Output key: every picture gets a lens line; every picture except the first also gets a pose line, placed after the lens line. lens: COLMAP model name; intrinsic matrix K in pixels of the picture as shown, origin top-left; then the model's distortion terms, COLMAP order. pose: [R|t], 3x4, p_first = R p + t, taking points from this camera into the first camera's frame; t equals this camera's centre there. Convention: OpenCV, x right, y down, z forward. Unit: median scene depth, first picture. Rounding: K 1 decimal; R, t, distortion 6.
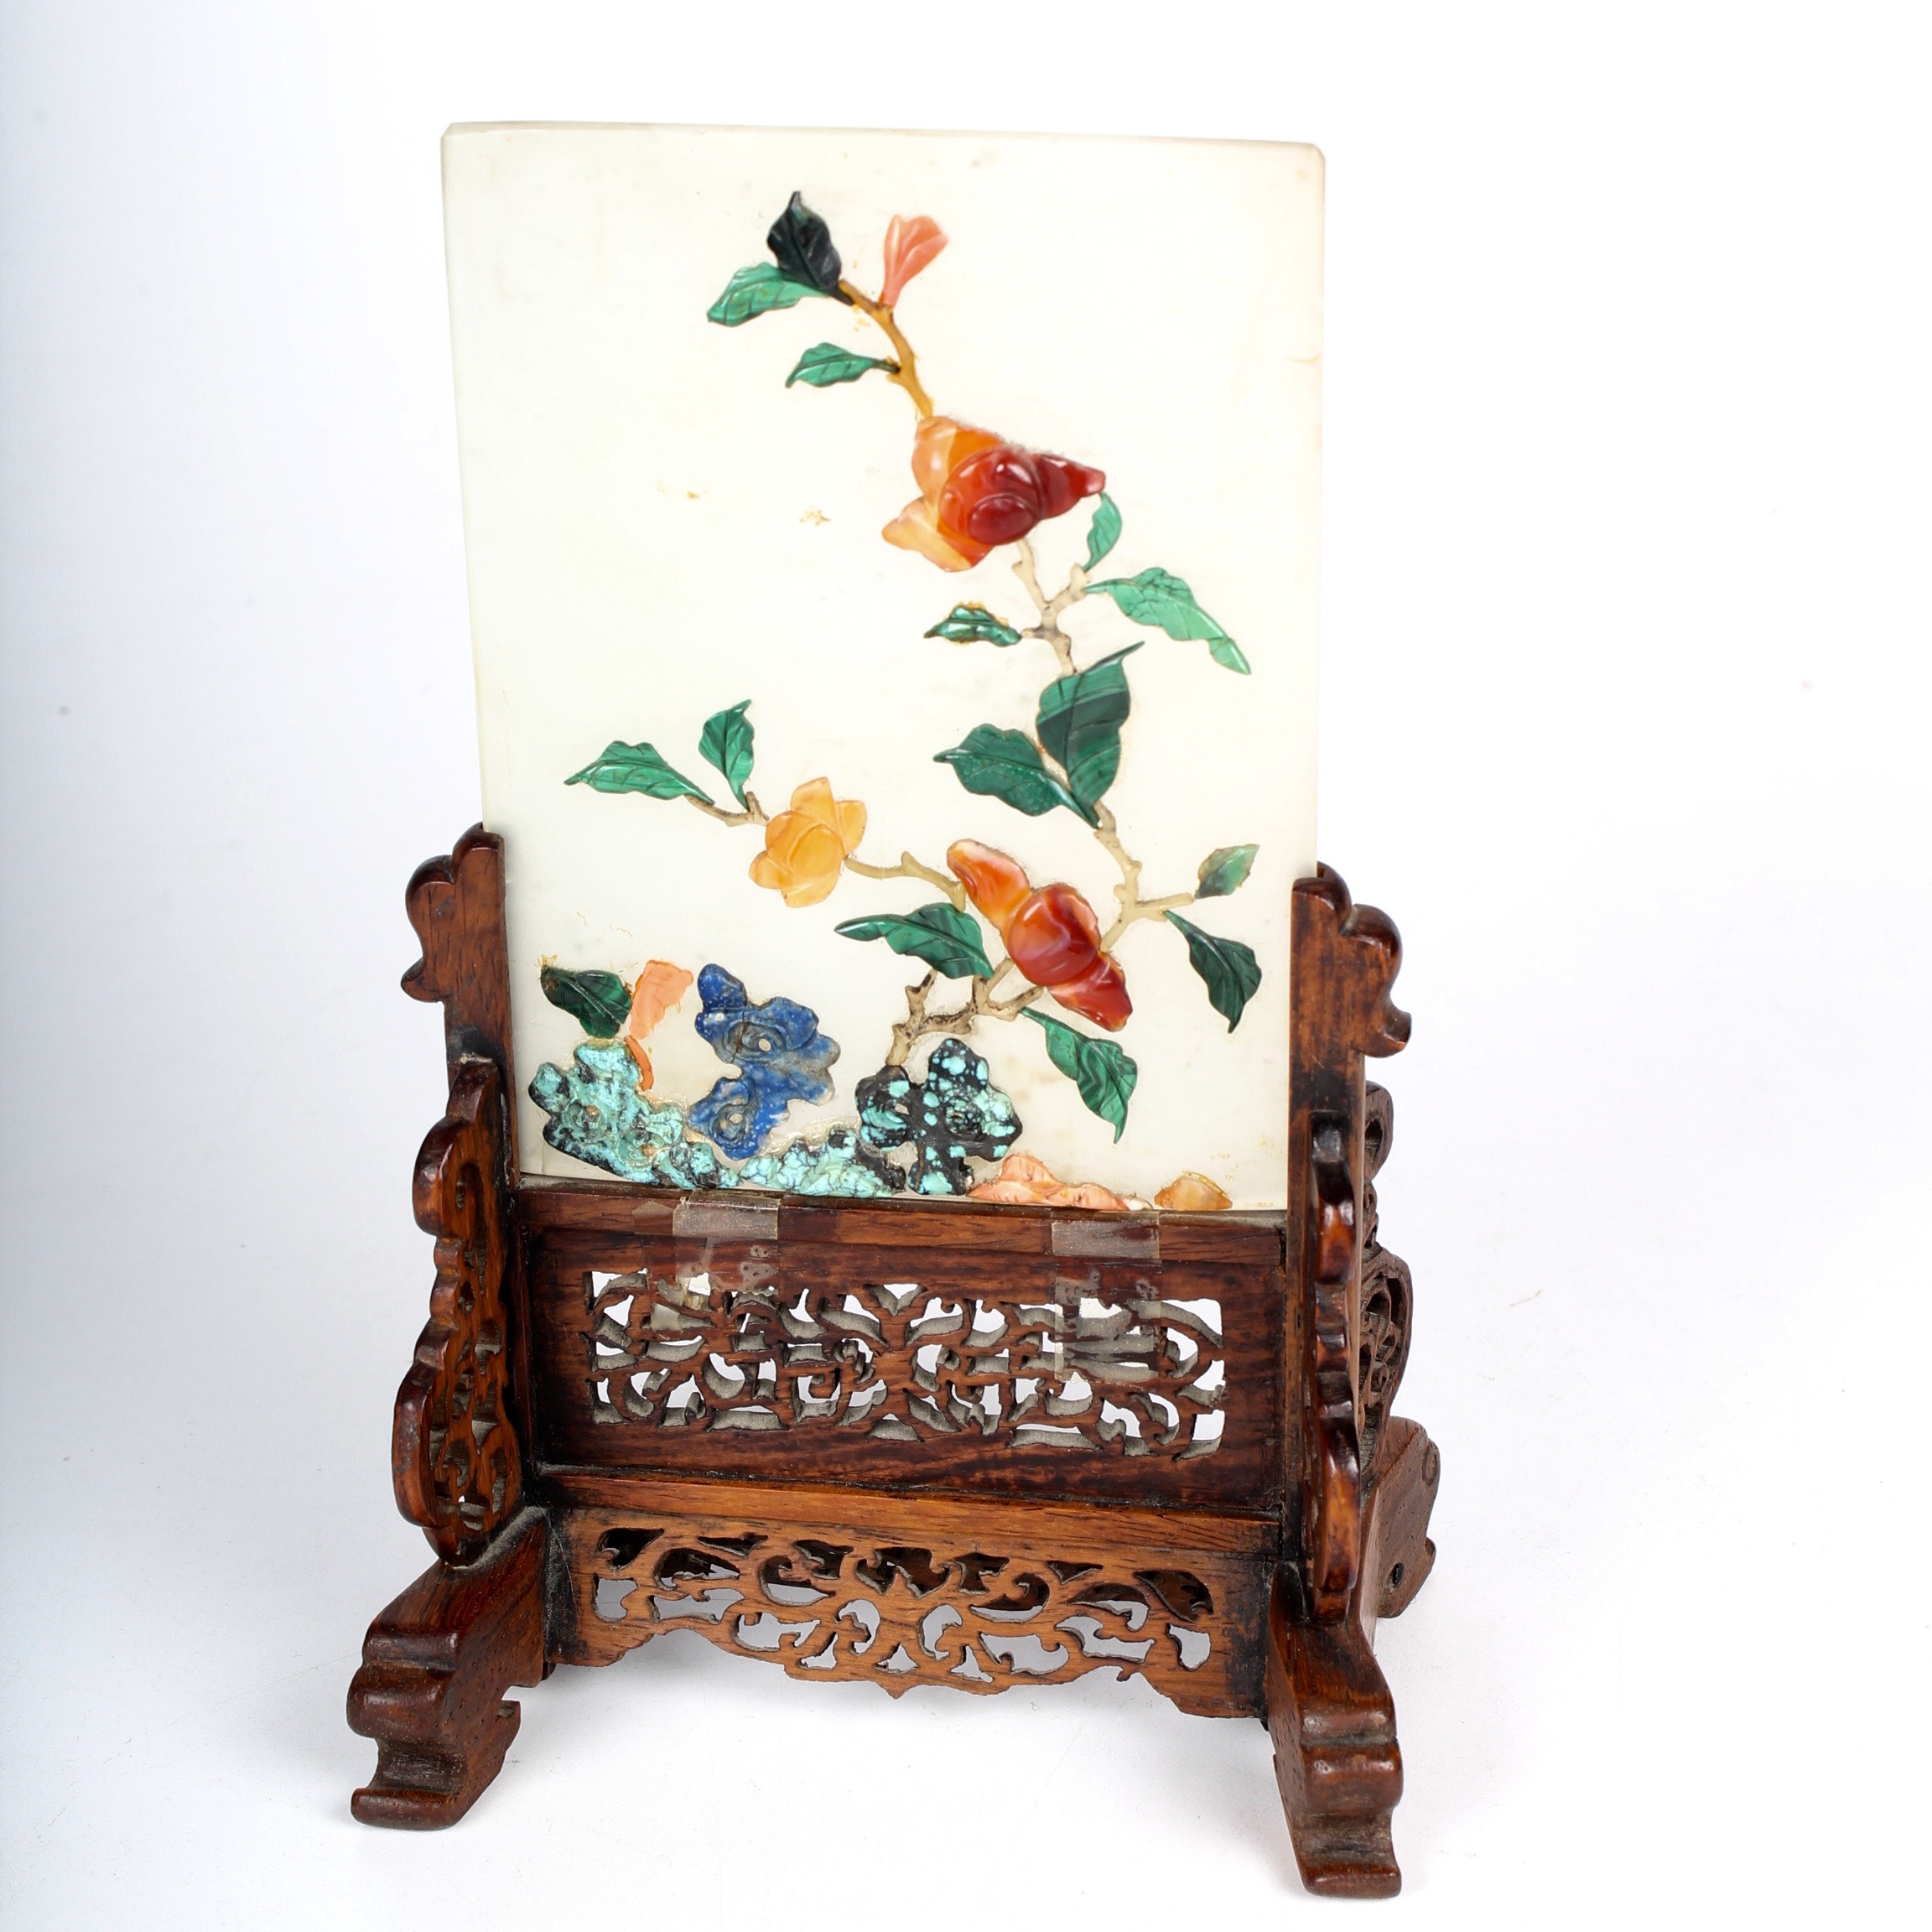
lens RADIAL K [[2500.0, 0, 966.3], [0, 2500.0, 956.5], [0, 0, 1]] dist [-0.049560, 0.000000]
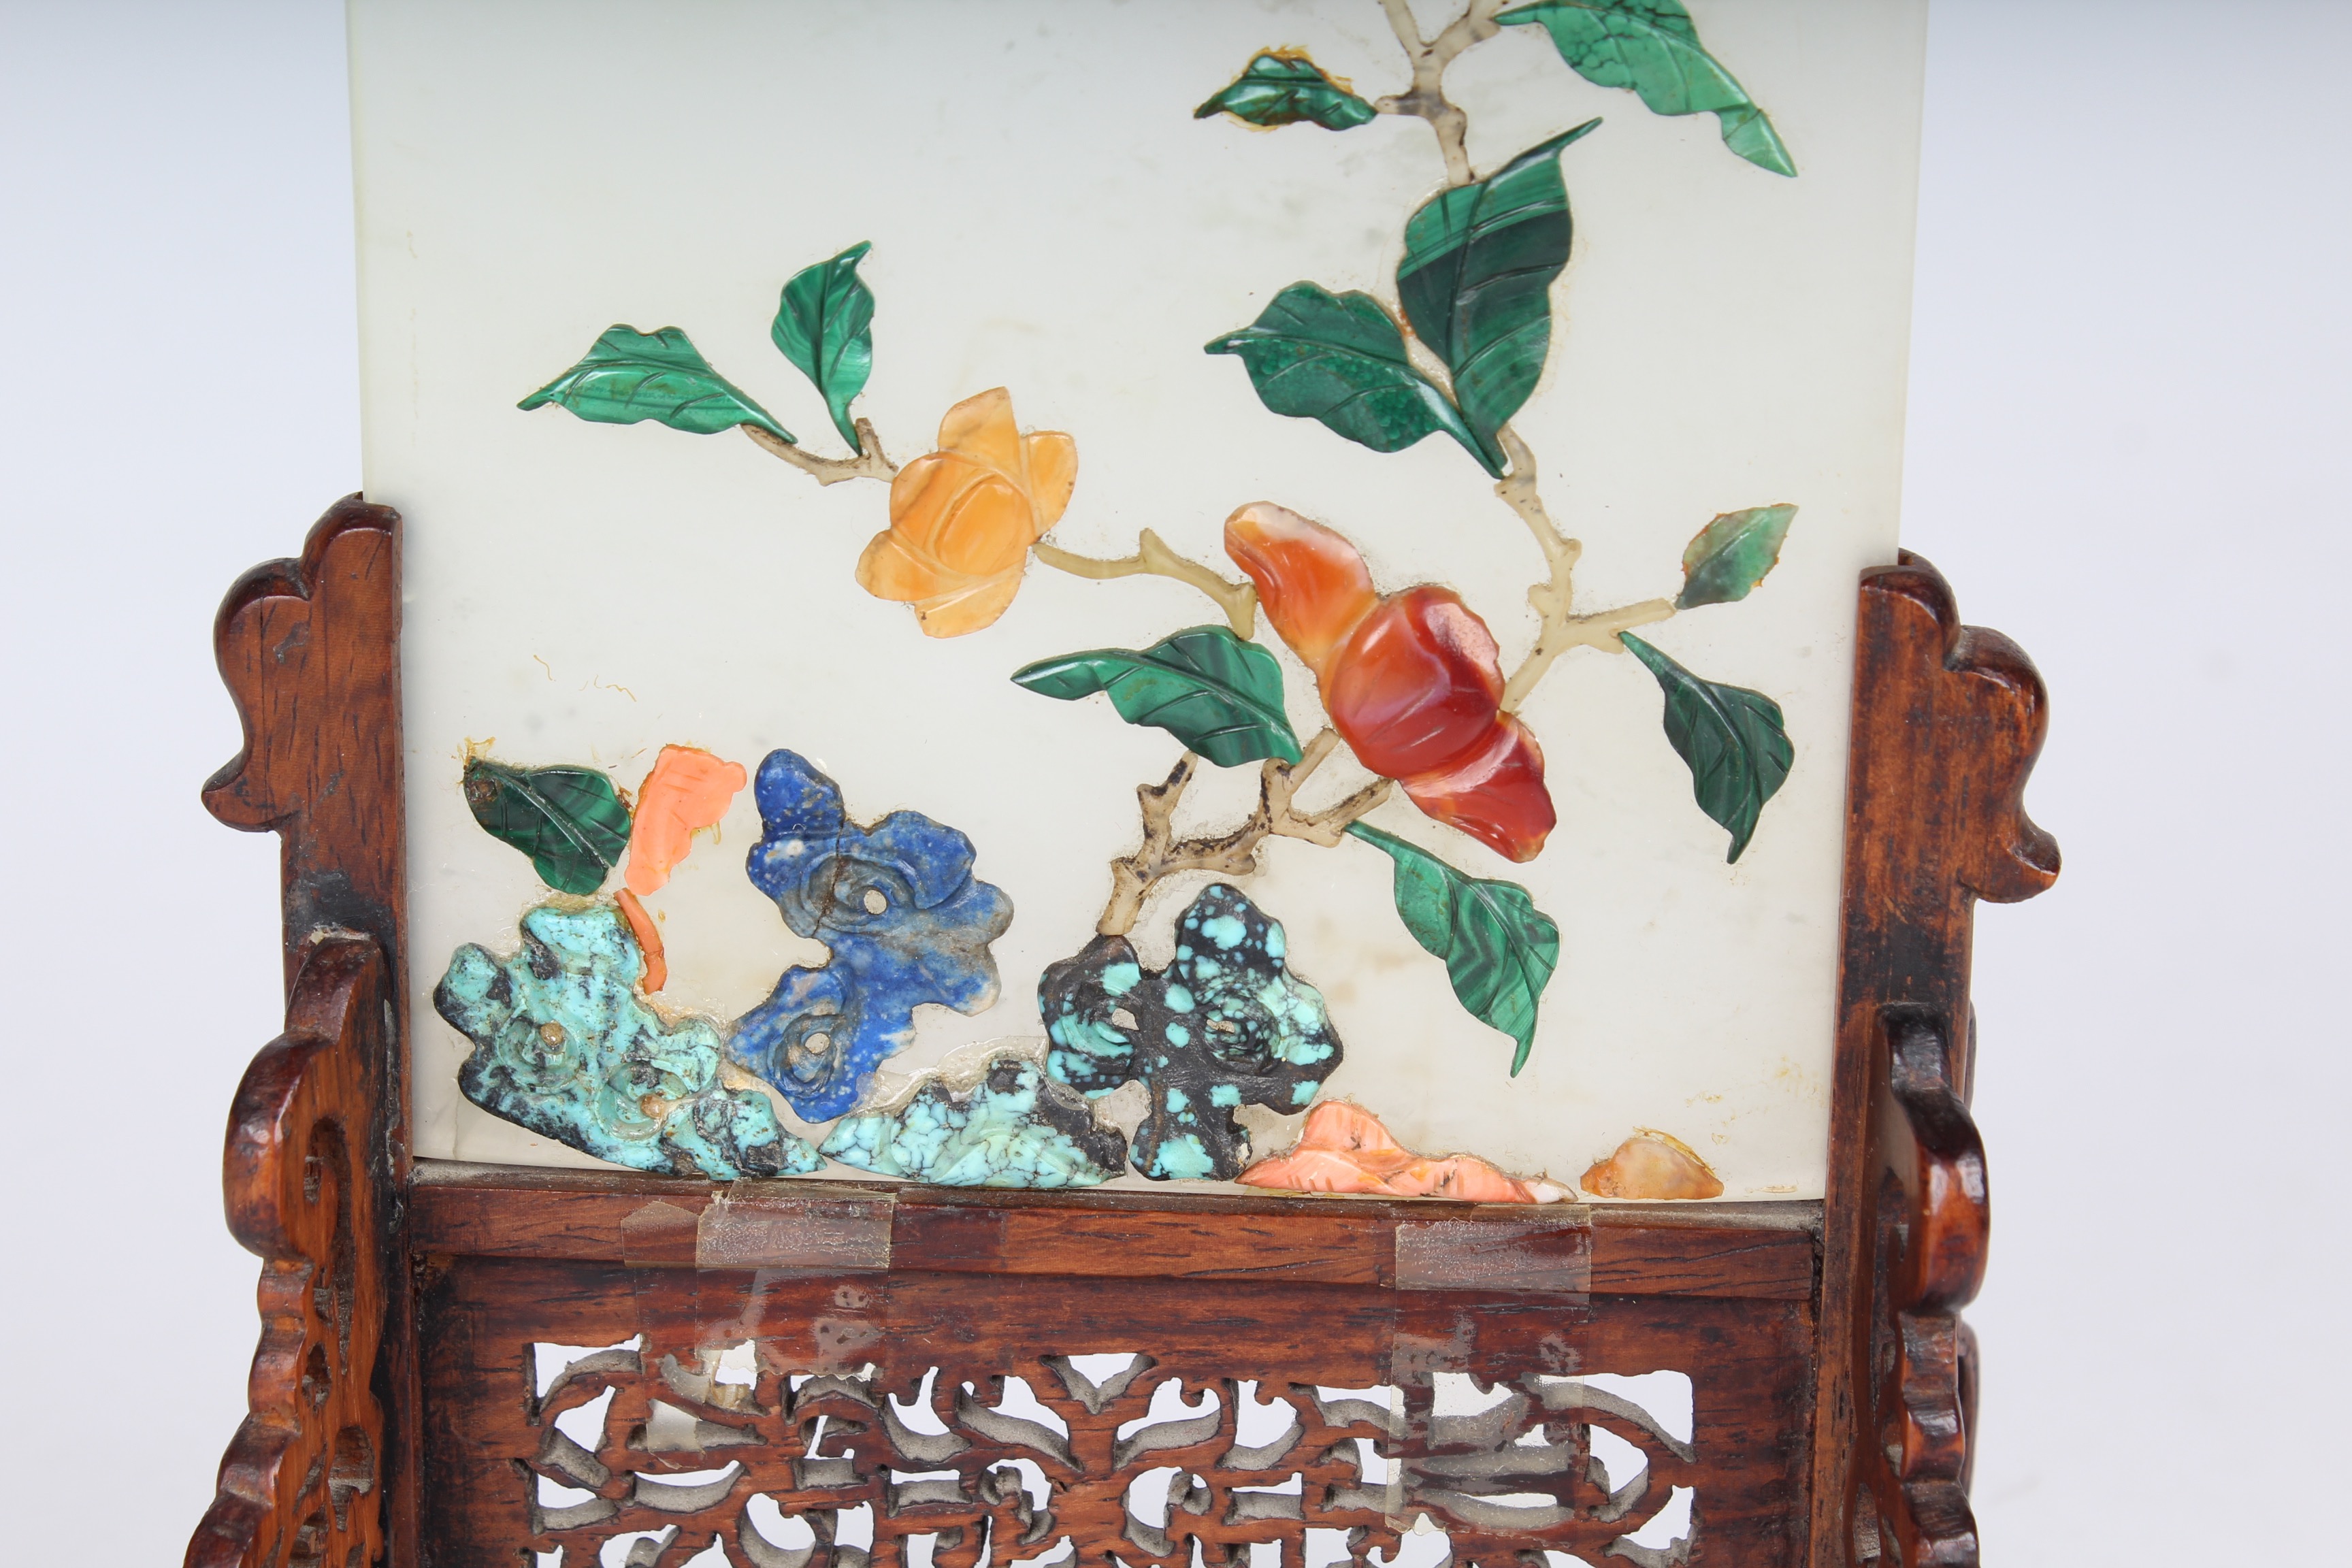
lens RADIAL K [[3808.0, 0, 1171.9], [0, 3808.0, 793.9], [0, 0, 1]] dist [0.004897, 0.000000]
pose [[0.998660, -0.001355, 0.051737, -0.059691], [0.005054, 0.997433, -0.071427, 0.073006], [-0.051508, 0.071592, 0.996103, 0.164121]]
